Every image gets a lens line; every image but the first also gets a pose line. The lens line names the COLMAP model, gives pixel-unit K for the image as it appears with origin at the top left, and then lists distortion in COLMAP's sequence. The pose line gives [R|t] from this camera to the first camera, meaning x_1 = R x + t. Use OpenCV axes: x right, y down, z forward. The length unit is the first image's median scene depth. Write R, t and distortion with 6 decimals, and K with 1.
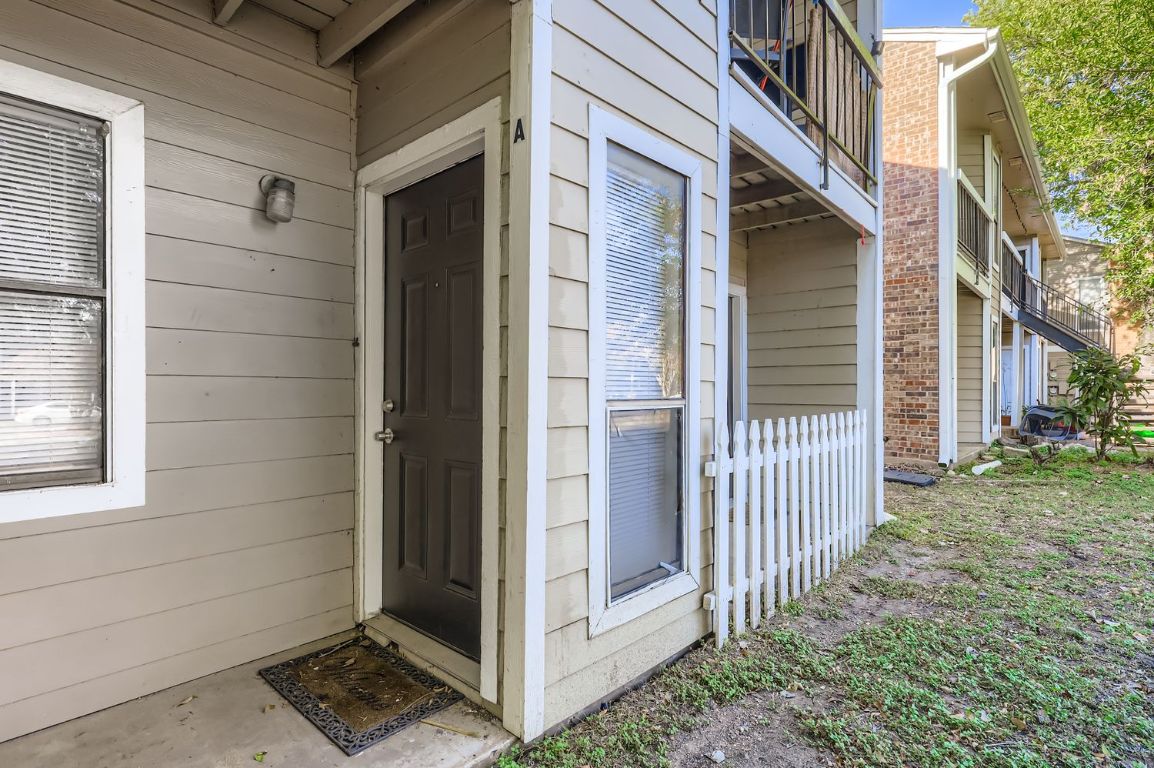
lens RADIAL K [[548.3, 0, 577.0], [0, 548.3, 384.0], [0, 0, 1]] dist [0.000022, -0.000393]
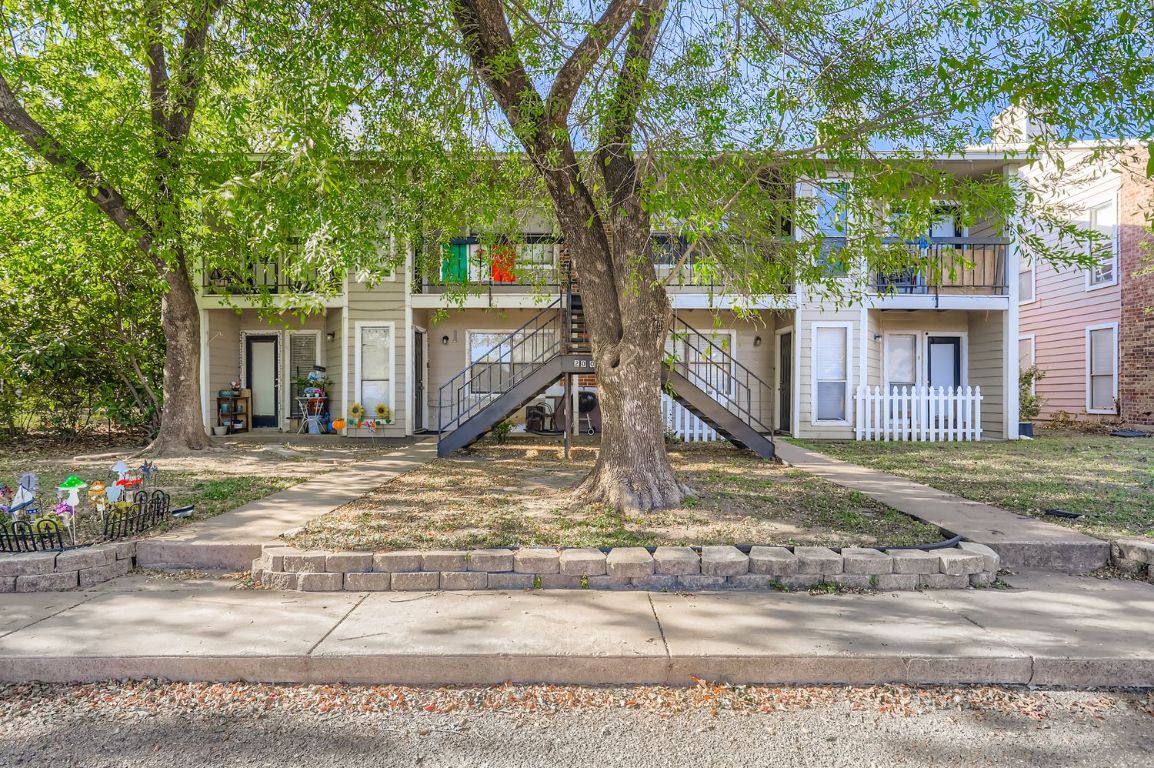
lens RADIAL K [[548.3, 0, 577.0], [0, 548.3, 384.0], [0, 0, 1]] dist [0.000022, -0.000393]
pose [[0.651148, -0.008084, -0.758908, 2.018264], [-0.005861, 0.999860, -0.015679, 0.139484], [0.758928, 0.014657, 0.651010, -3.257402]]
